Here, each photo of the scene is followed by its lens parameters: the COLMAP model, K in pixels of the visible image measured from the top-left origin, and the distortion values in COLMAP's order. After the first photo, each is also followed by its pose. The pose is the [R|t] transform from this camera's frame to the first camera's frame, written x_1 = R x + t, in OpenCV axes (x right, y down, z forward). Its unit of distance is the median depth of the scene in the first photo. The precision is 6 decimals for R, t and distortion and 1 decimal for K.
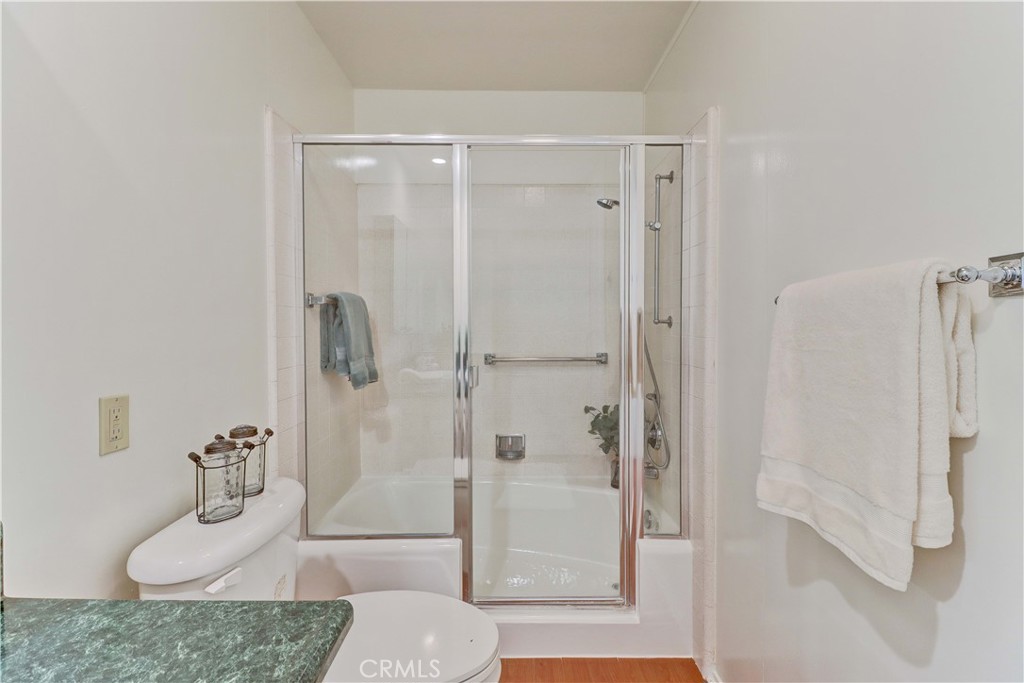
lens RADIAL K [[478.9, 0, 520.4], [0, 478.9, 331.5], [0, 0, 1]] dist [0.023339, -0.015573]
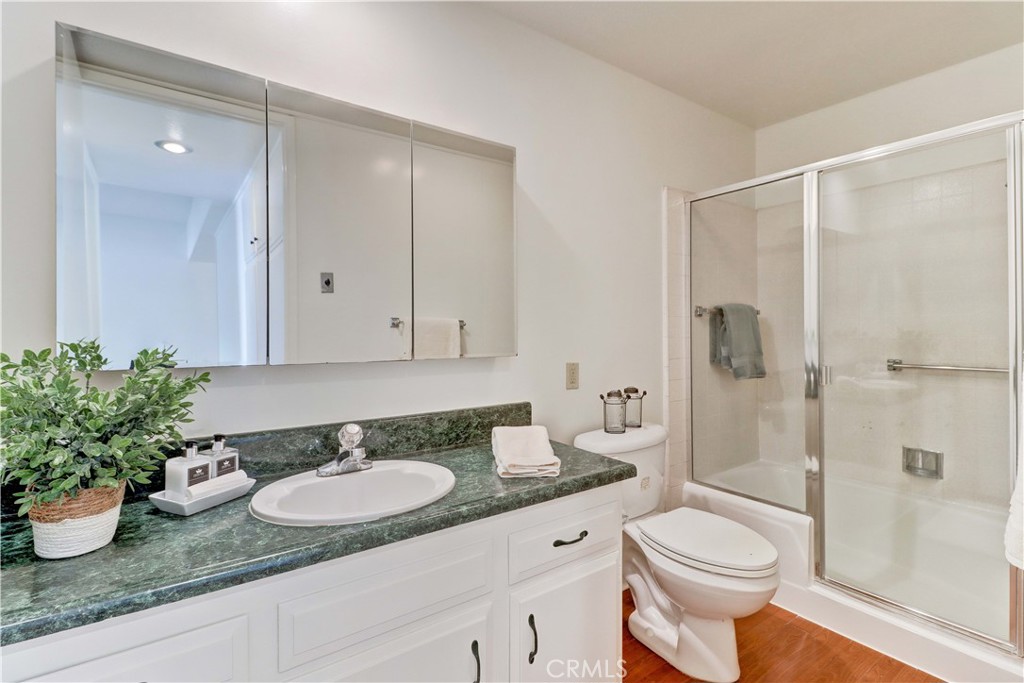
lens RADIAL K [[476.0, 0, 517.2], [0, 476.0, 345.2], [0, 0, 1]] dist [0.020771, -0.014227]
pose [[0.583267, 0.028643, -0.811775, 0.367165], [-0.011309, 0.999568, 0.027143, 0.001019], [0.812202, -0.006652, 0.583339, -0.216629]]
